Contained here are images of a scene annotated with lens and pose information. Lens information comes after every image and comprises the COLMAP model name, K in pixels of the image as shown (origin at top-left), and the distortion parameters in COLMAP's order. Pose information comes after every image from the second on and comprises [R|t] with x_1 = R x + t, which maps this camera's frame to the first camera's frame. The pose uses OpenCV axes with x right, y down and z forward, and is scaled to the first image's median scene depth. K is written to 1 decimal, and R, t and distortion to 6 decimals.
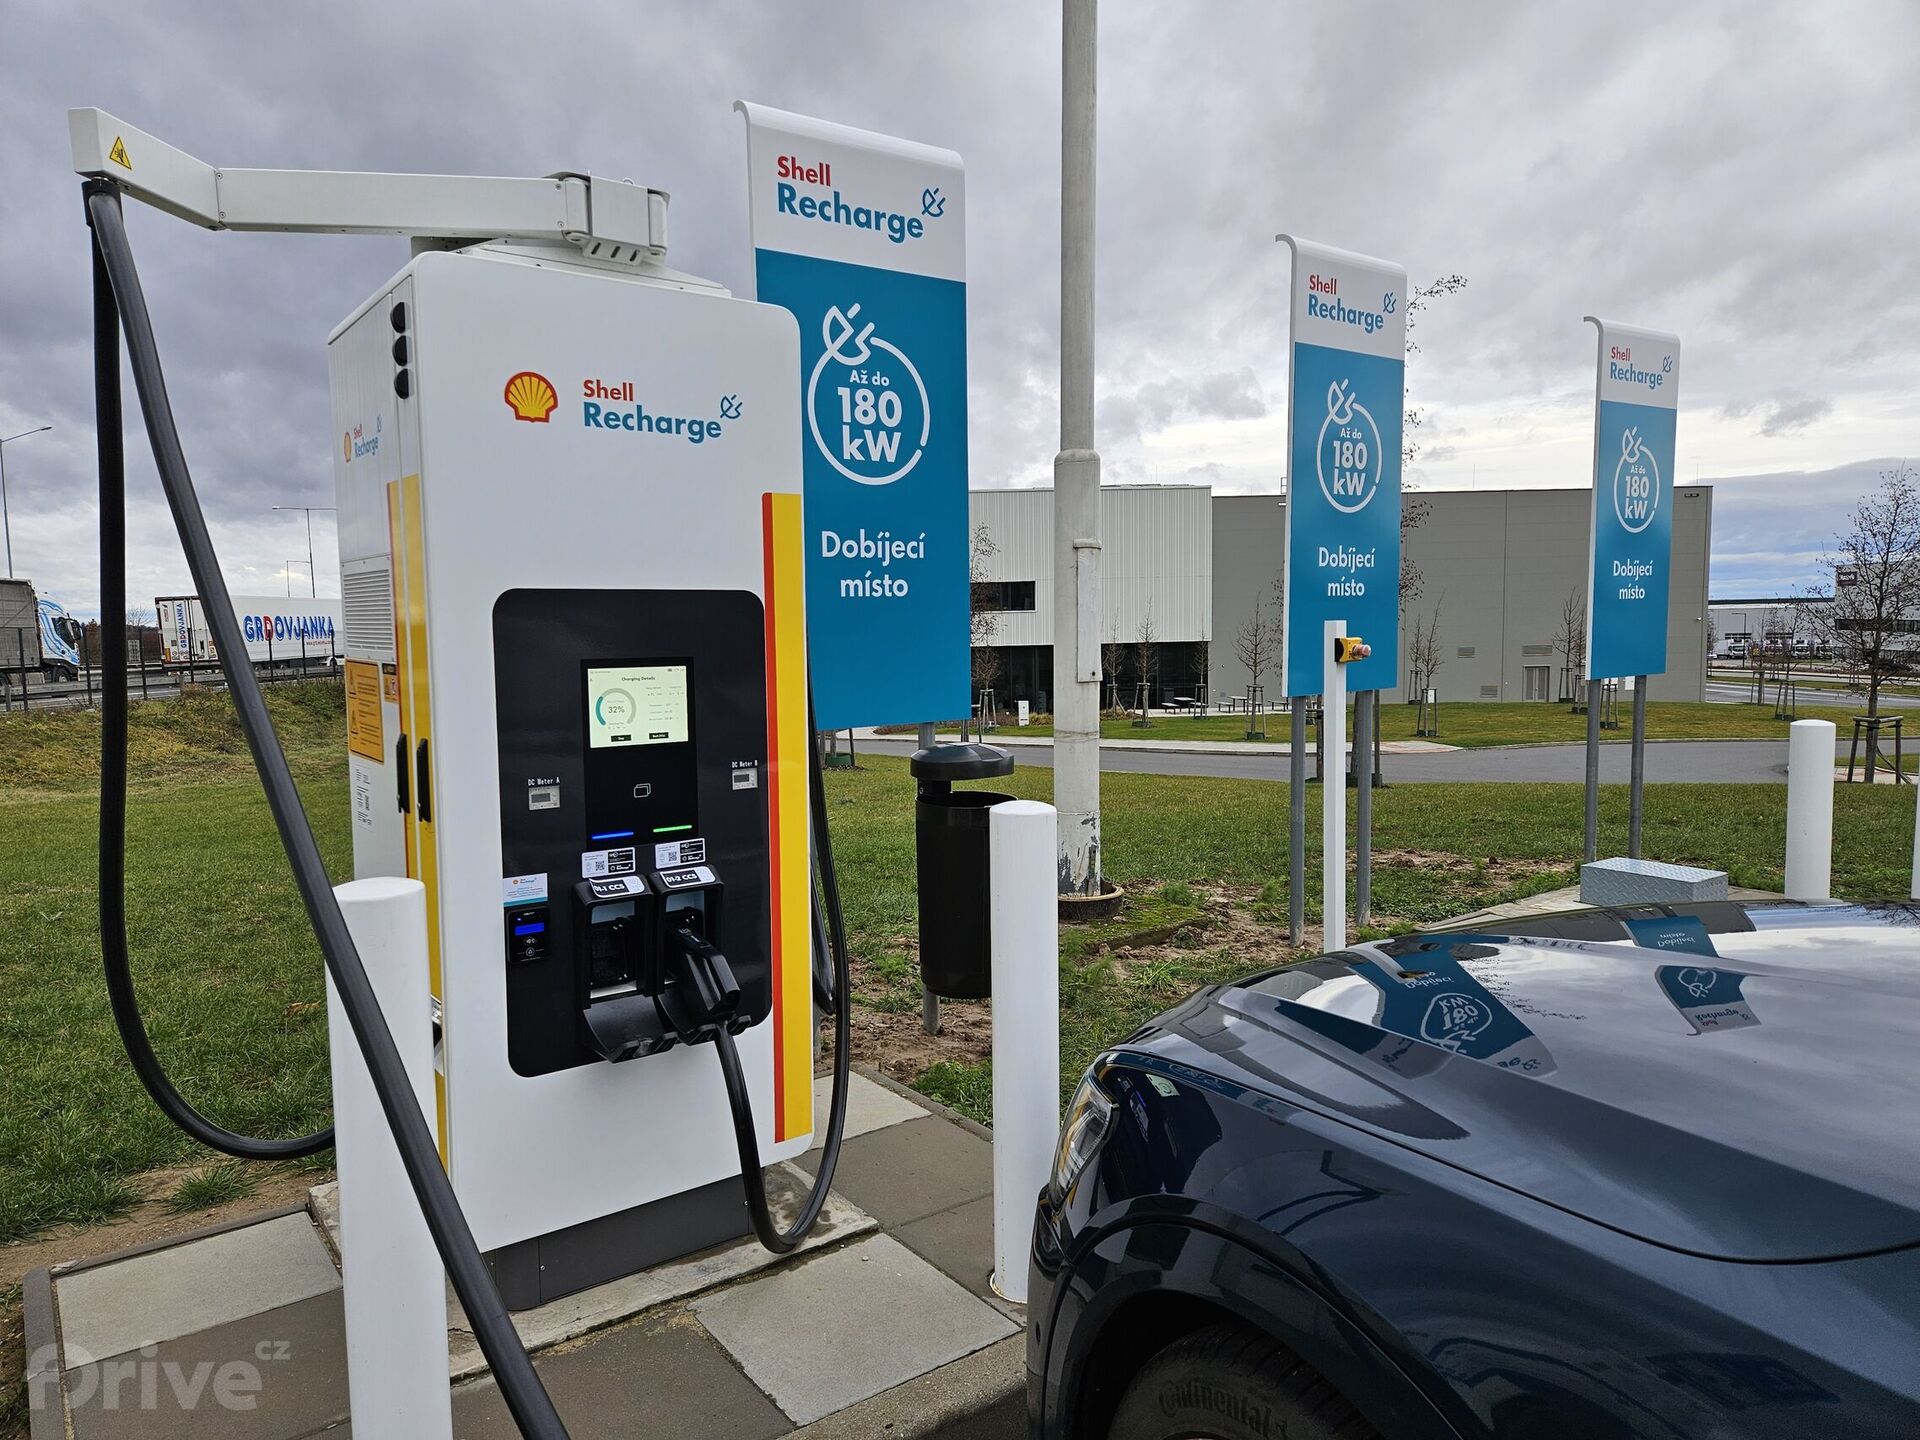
lens RADIAL K [[1303.7, 0, 960.0], [0, 1303.7, 720.0], [0, 0, 1]] dist [0.033838, -0.000193]
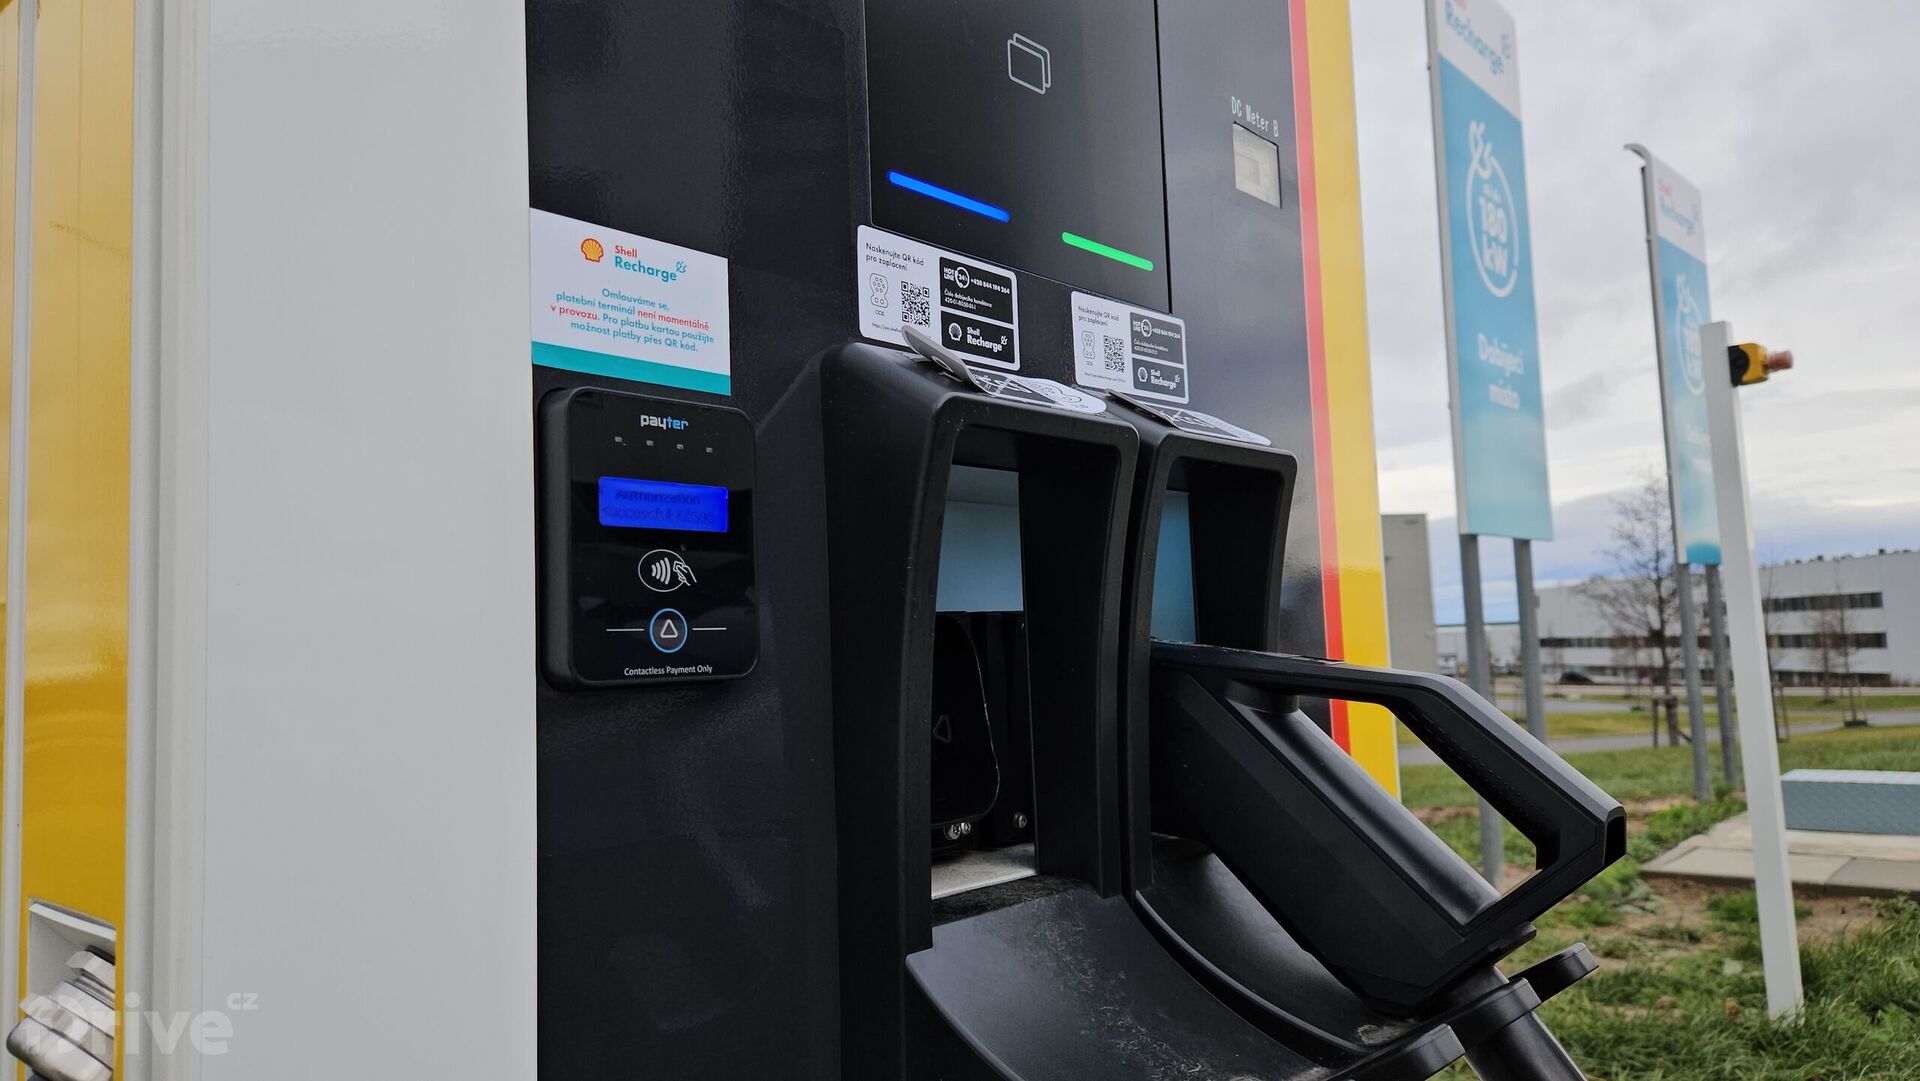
lens RADIAL K [[1294.3, 0, 960.0], [0, 1294.3, 540.5], [0, 0, 1]] dist [0.002012, 0.000714]
pose [[0.982183, -0.015415, 0.187293, -0.308959], [0.047636, 0.984502, -0.168780, 0.189317], [-0.181789, 0.174695, 0.967696, 0.782870]]
